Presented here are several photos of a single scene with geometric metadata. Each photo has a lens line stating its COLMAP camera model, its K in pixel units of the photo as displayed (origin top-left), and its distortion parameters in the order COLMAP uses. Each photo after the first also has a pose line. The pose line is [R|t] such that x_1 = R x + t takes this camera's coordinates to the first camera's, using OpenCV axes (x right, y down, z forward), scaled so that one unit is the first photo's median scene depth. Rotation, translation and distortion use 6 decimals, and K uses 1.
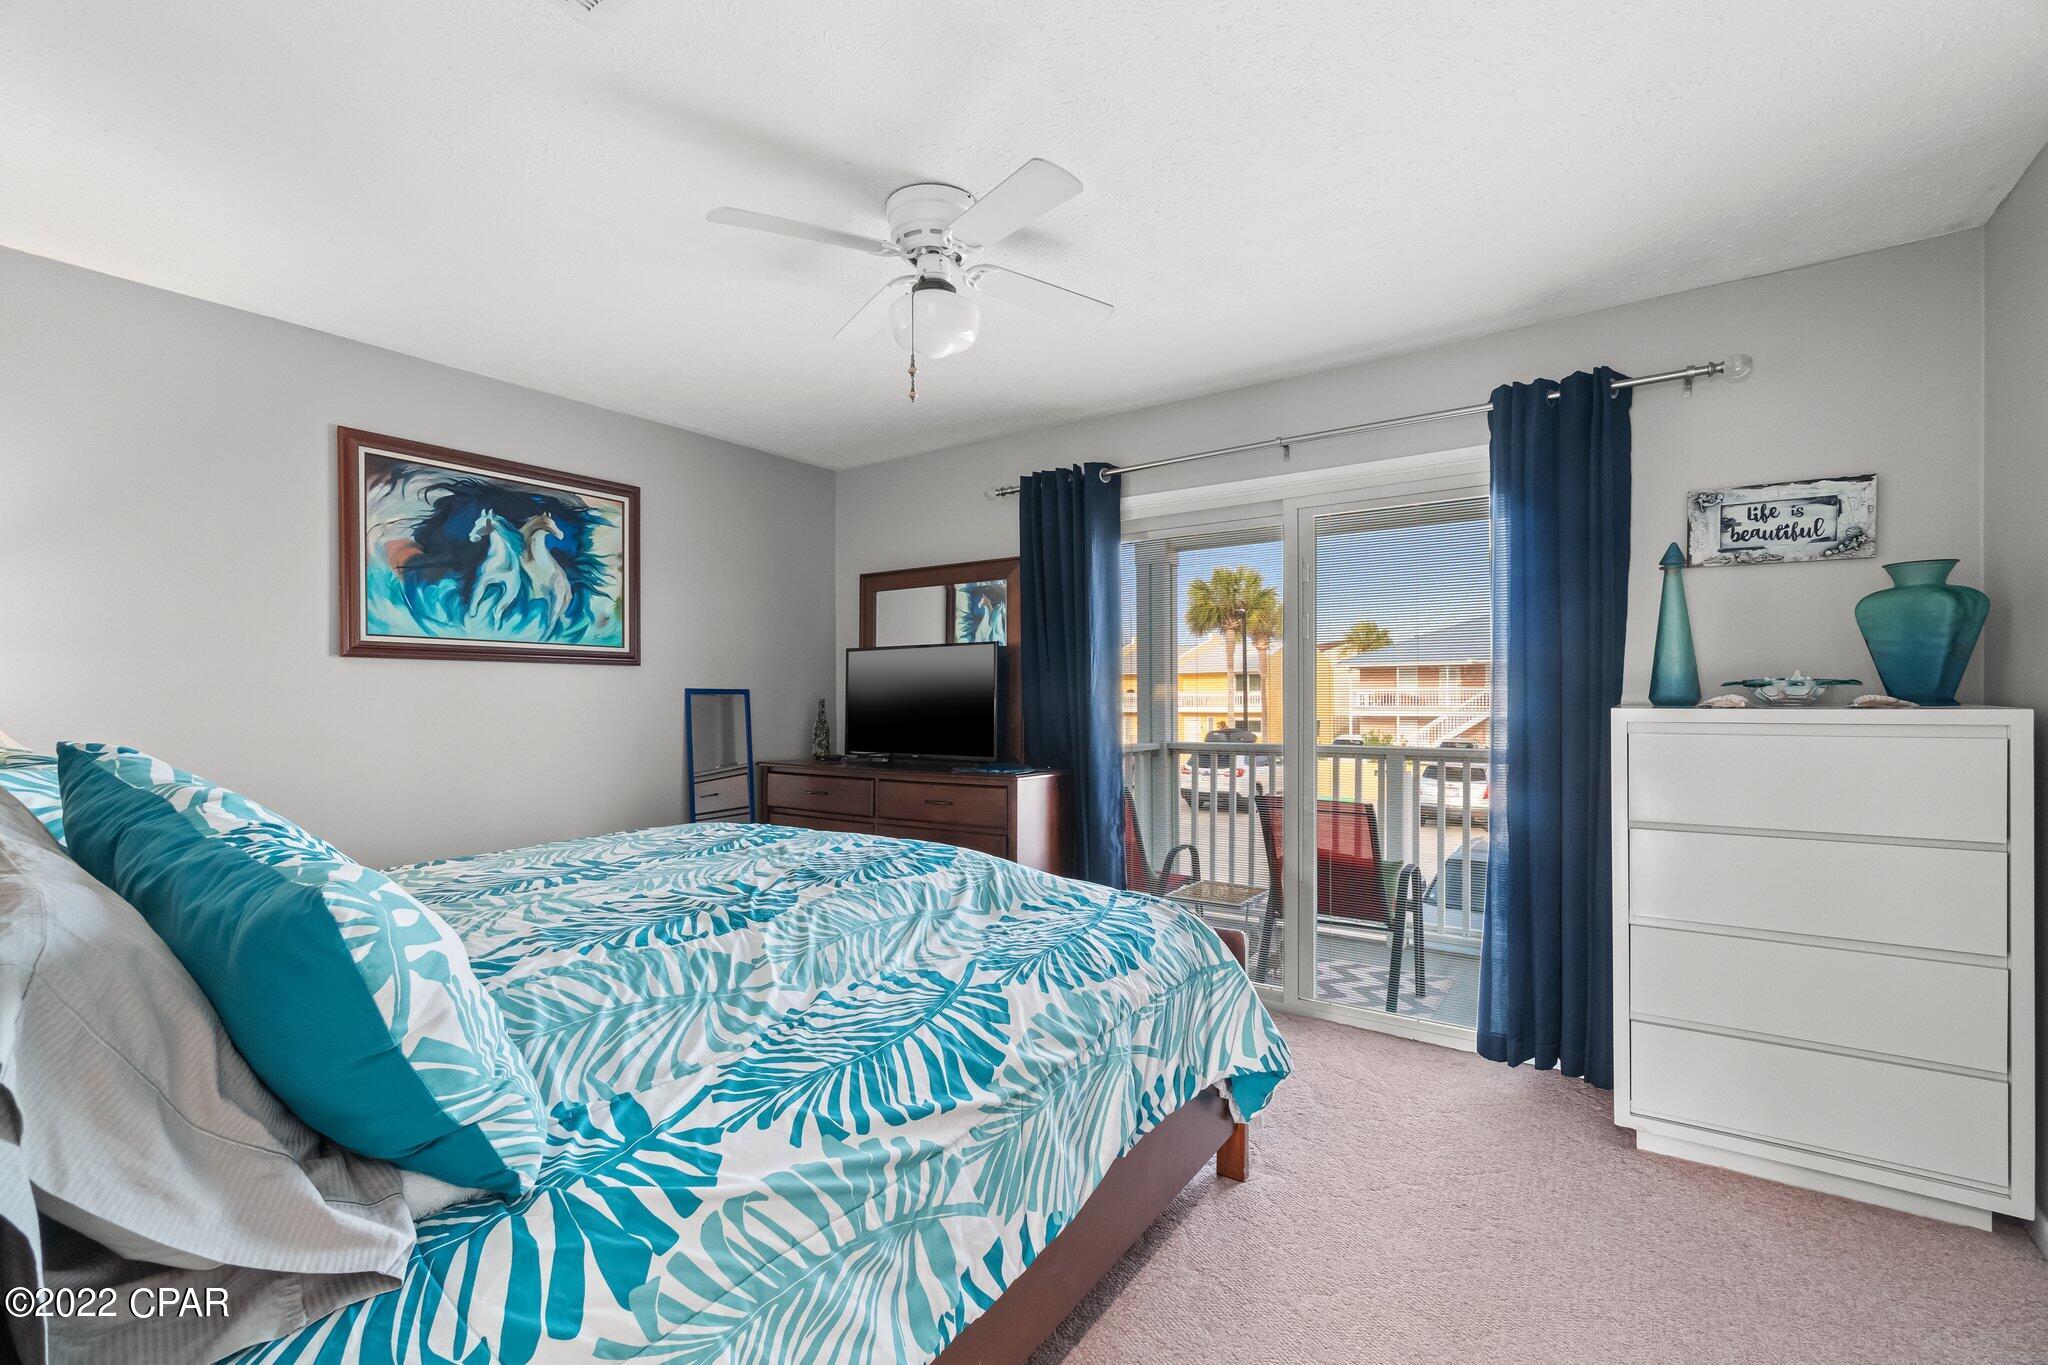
lens RADIAL K [[885.4, 0, 1026.1], [0, 885.4, 699.1], [0, 0, 1]] dist [-0.001310, -0.000586]
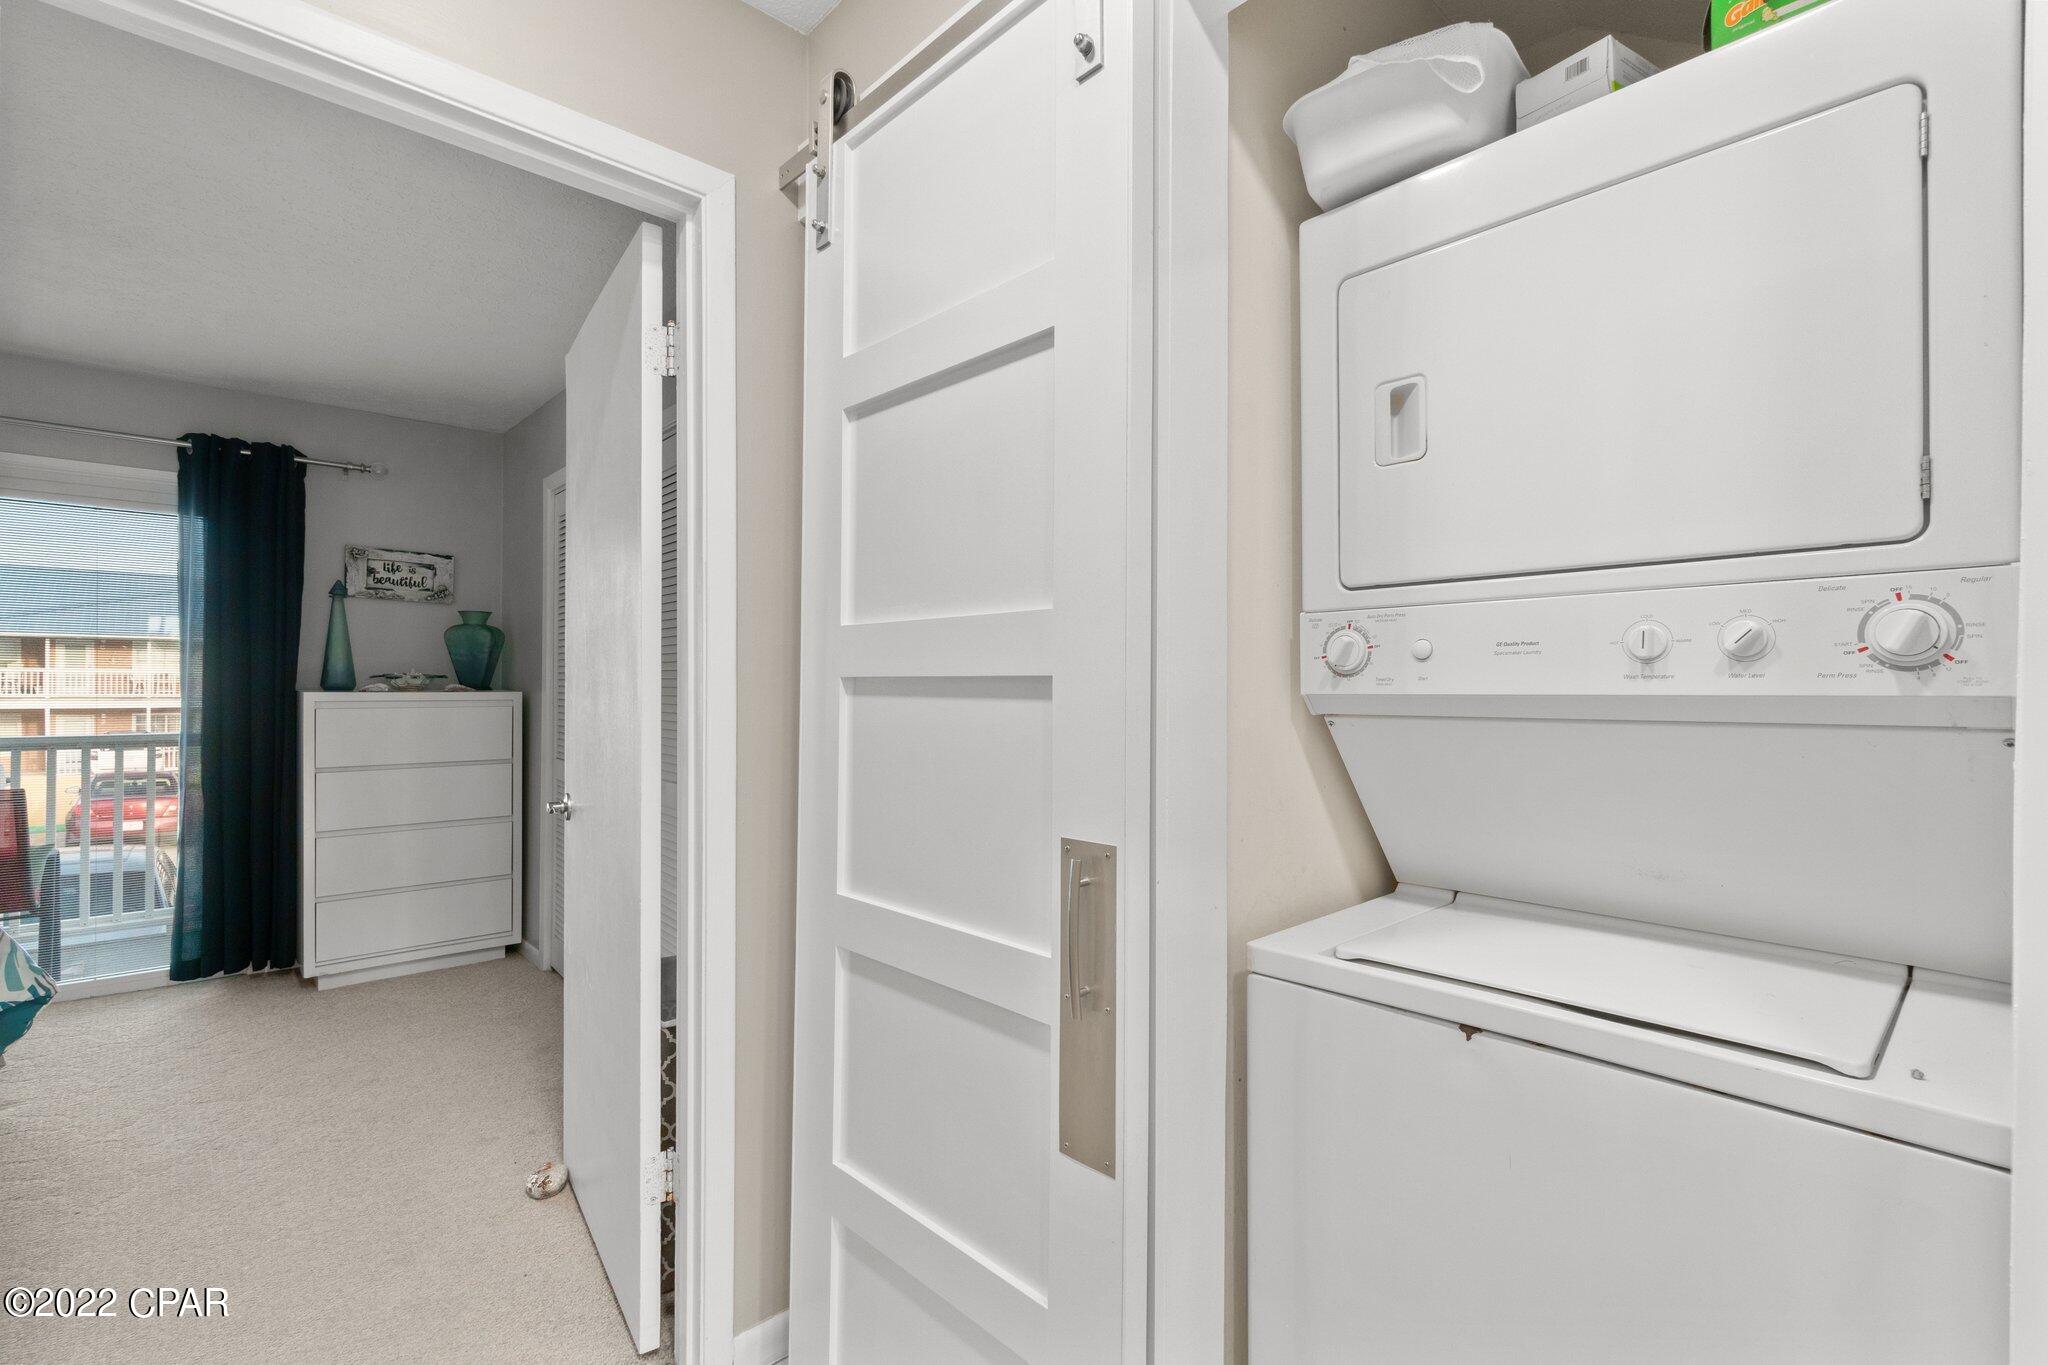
lens RADIAL K [[885.4, 0, 1012.2], [0, 885.4, 689.1], [0, 0, 1]] dist [-0.001310, -0.000586]
pose [[0.207104, 0.002786, 0.978315, -0.482214], [-0.006996, 0.999975, -0.001366, -0.000499], [-0.978294, -0.006562, 0.207118, -0.409629]]
